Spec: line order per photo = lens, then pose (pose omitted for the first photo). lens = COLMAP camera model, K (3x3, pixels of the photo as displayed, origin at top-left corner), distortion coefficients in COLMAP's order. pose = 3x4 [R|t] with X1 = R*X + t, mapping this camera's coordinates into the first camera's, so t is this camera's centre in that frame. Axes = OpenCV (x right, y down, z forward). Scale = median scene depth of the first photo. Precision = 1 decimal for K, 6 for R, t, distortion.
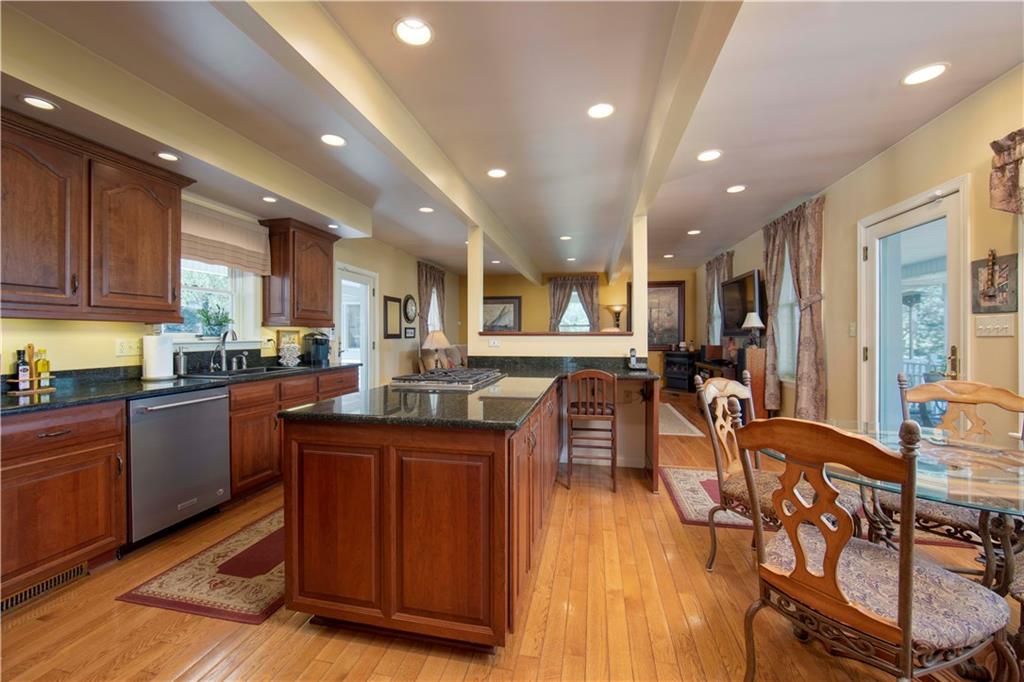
lens RADIAL K [[409.5, 0, 498.6], [0, 409.5, 337.4], [0, 0, 1]] dist [-0.000007, 0.000011]
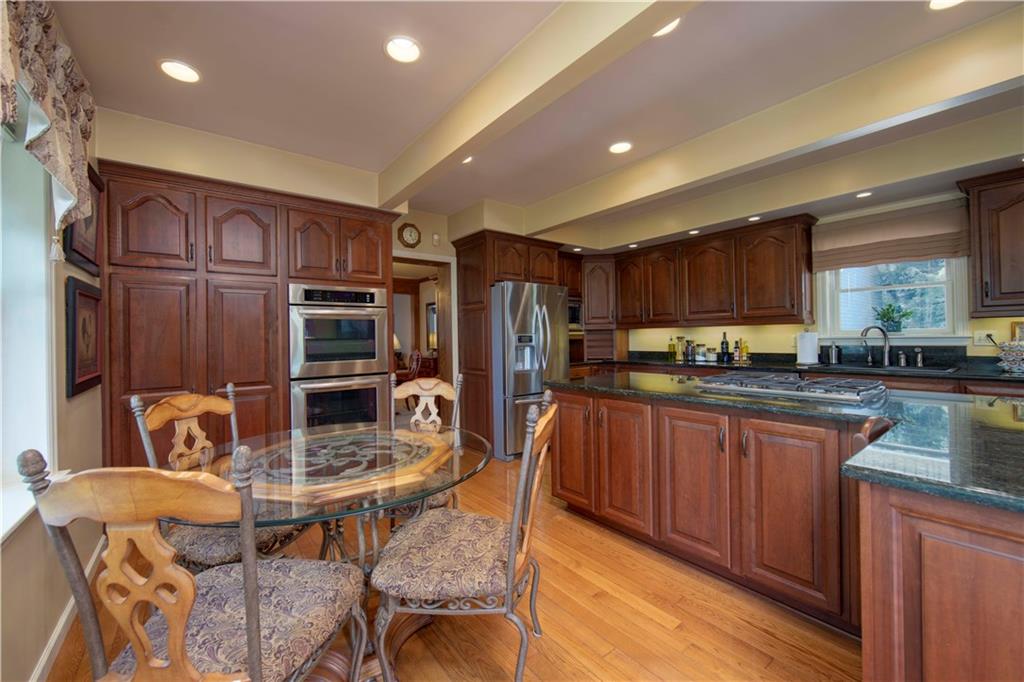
lens RADIAL K [[409.5, 0, 498.6], [0, 409.5, 337.4], [0, 0, 1]] dist [-0.000007, 0.000011]
pose [[-0.651095, 0.011338, -0.758912, 0.829268], [0.013763, 0.999900, 0.003130, -0.005610], [0.758872, -0.008406, -0.651186, 1.061342]]
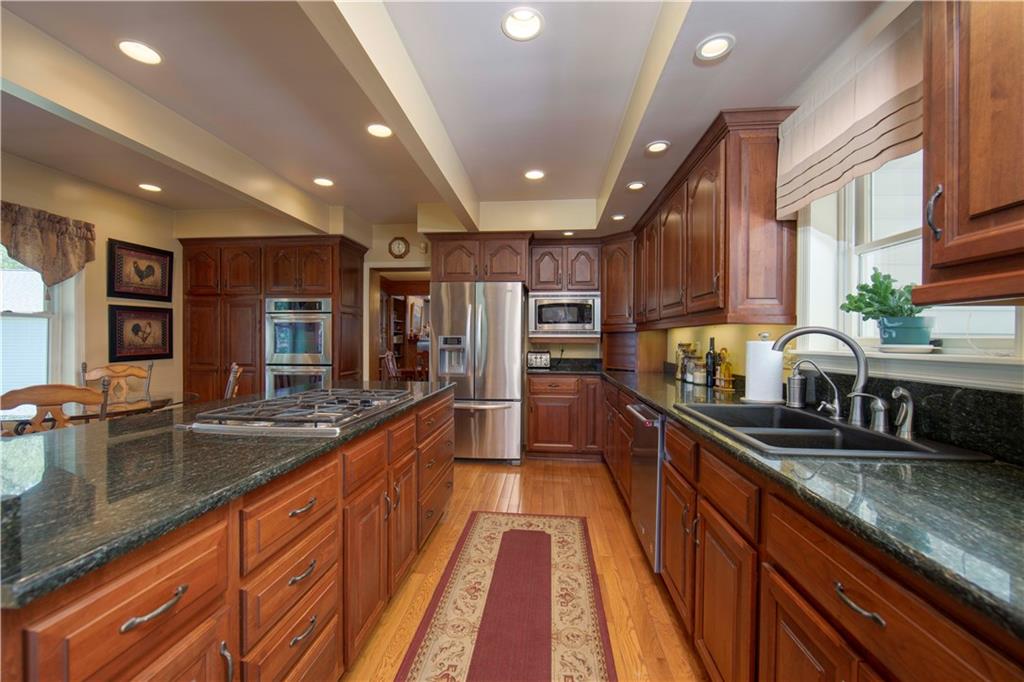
lens RADIAL K [[409.5, 0, 498.6], [0, 409.5, 337.4], [0, 0, 1]] dist [-0.000007, 0.000011]
pose [[-0.994472, -0.003359, -0.104946, -0.297968], [-0.003489, 0.999993, 0.001053, -0.007574], [0.104941, 0.001413, -0.994477, 1.568402]]
